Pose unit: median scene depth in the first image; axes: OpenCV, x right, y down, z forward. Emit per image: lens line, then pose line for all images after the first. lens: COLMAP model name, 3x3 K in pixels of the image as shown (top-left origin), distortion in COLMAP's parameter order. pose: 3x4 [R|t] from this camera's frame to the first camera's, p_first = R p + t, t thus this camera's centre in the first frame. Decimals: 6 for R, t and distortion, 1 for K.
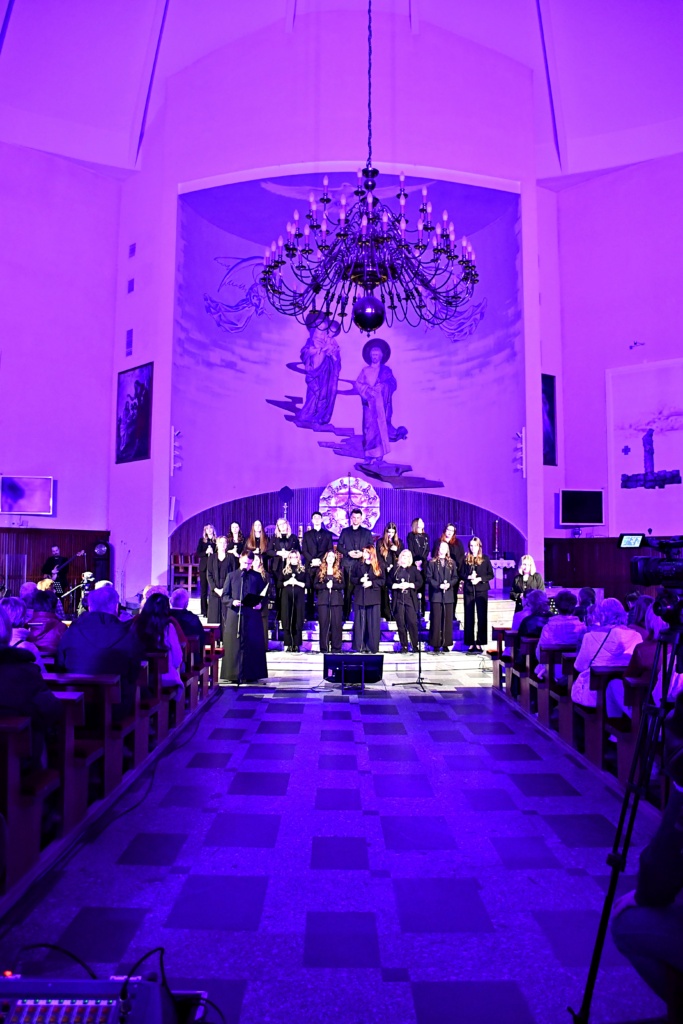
lens RADIAL K [[802.6, 0, 341.5], [0, 802.6, 512.0], [0, 0, 1]] dist [-0.080151, -0.000063]
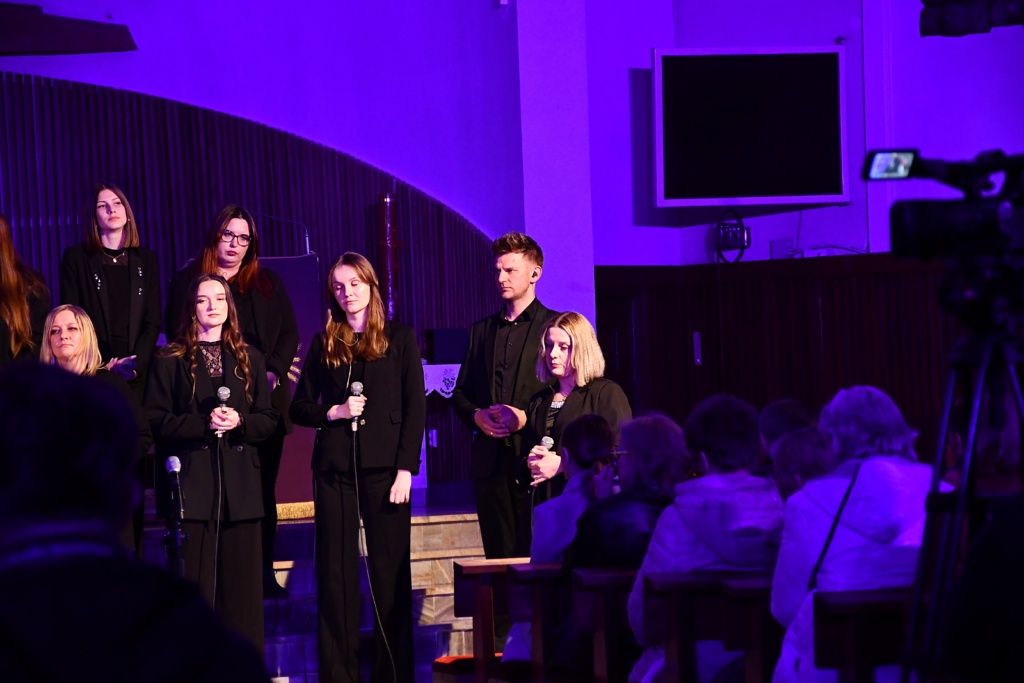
lens RADIAL K [[4431.2, 0, 512.0], [0, 4431.2, 341.5], [0, 0, 1]] dist [1.082822, 3.081939]
pose [[0.970086, -0.037774, 0.239804, -0.067647], [0.029361, 0.998825, 0.038558, 0.003963], [-0.240979, -0.030363, 0.970055, -0.208043]]
